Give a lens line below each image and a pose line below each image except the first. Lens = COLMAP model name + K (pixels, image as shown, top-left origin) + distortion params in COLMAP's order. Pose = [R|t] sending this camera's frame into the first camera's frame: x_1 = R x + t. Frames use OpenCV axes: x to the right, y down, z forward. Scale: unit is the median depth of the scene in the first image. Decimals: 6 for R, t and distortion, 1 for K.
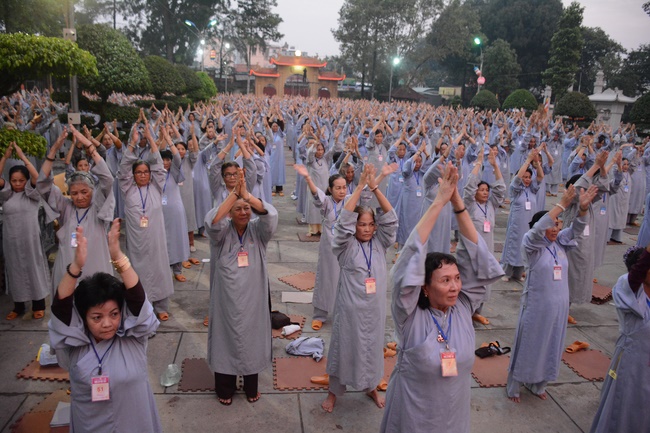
lens RADIAL K [[505.3, 0, 322.1], [0, 505.3, 217.6], [0, 0, 1]] dist [-0.152287, 0.101208]
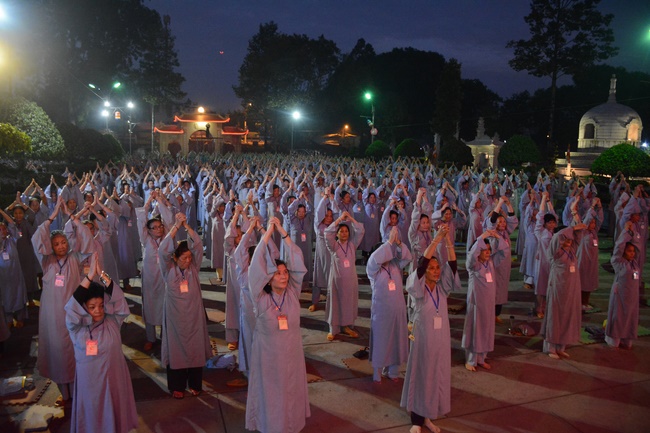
lens RADIAL K [[504.7, 0, 323.2], [0, 504.7, 216.1], [0, 0, 1]] dist [-0.158866, 0.103576]
pose [[0.981945, -0.053944, 0.181312, 0.001249], [0.072220, 0.992781, -0.095759, 0.002411], [-0.174837, 0.107125, 0.978752, -0.022646]]
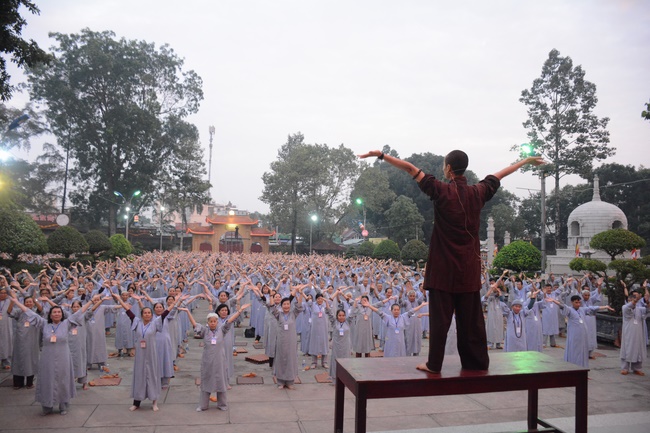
lens RADIAL K [[504.7, 0, 323.2], [0, 504.7, 216.1], [0, 0, 1]] dist [-0.158866, 0.103576]
pose [[0.995801, -0.025115, 0.088031, 0.062123], [0.050228, 0.953853, -0.296043, 0.019974], [-0.076533, 0.299222, 0.951109, -0.086480]]
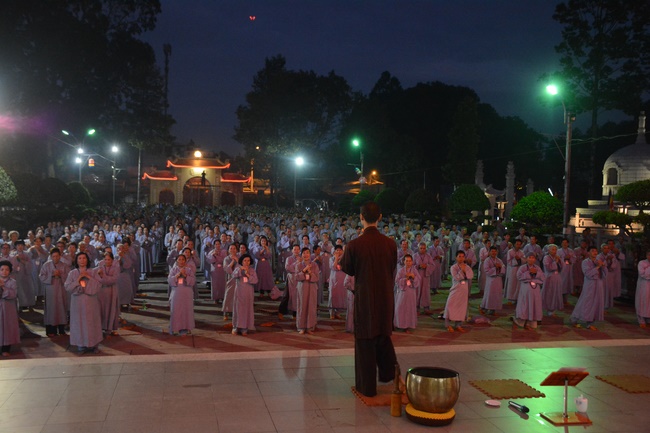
lens RADIAL K [[624.6, 0, 322.3], [0, 624.6, 218.8], [0, 0, 1]] dist [-0.091327, 0.212028]
pose [[0.992763, -0.031788, 0.115807, 0.047270], [0.054552, 0.978467, -0.199063, 0.027855], [-0.106986, 0.203940, 0.973120, -0.123051]]
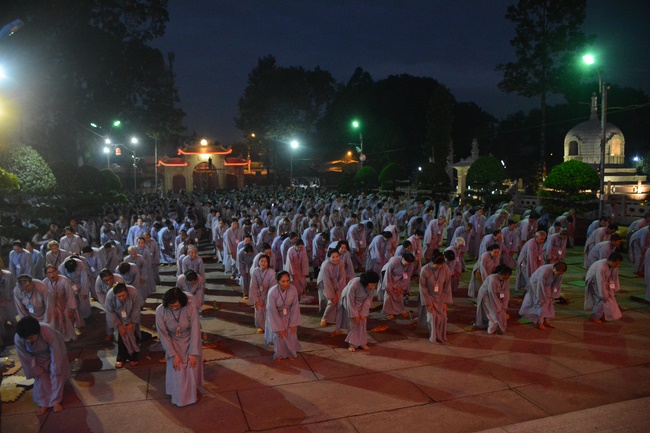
lens RADIAL K [[504.7, 0, 323.2], [0, 504.7, 216.1], [0, 0, 1]] dist [-0.158866, 0.103576]
pose [[0.983619, -0.079670, 0.161697, 0.018899], [0.104331, 0.983127, -0.150257, 0.009880], [-0.146997, 0.164666, 0.975334, -0.050266]]
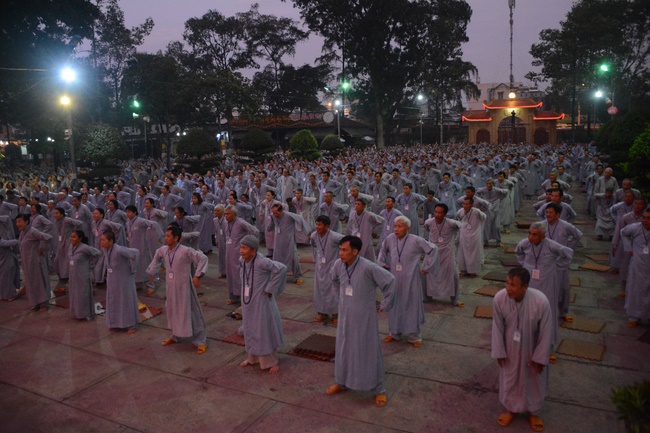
lens RADIAL K [[505.3, 0, 322.1], [0, 505.3, 217.6], [0, 0, 1]] dist [-0.152287, 0.101208]
pose [[0.835928, 0.006447, -0.548801, 0.194859], [-0.055504, 0.995798, -0.072846, 0.005202], [0.546025, 0.091355, 0.832773, -0.001406]]
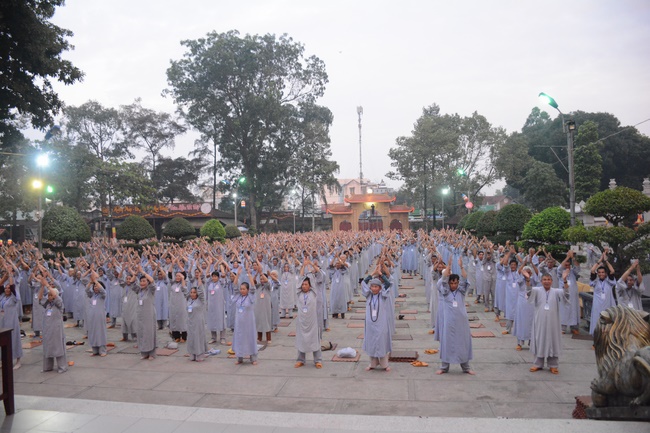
lens RADIAL K [[504.7, 0, 323.2], [0, 504.7, 216.1], [0, 0, 1]] dist [-0.158866, 0.103576]
pose [[0.962062, -0.077596, -0.261562, 0.159411], [0.006591, 0.965033, -0.262047, 0.021926], [0.272750, 0.250382, 0.928933, -0.073599]]
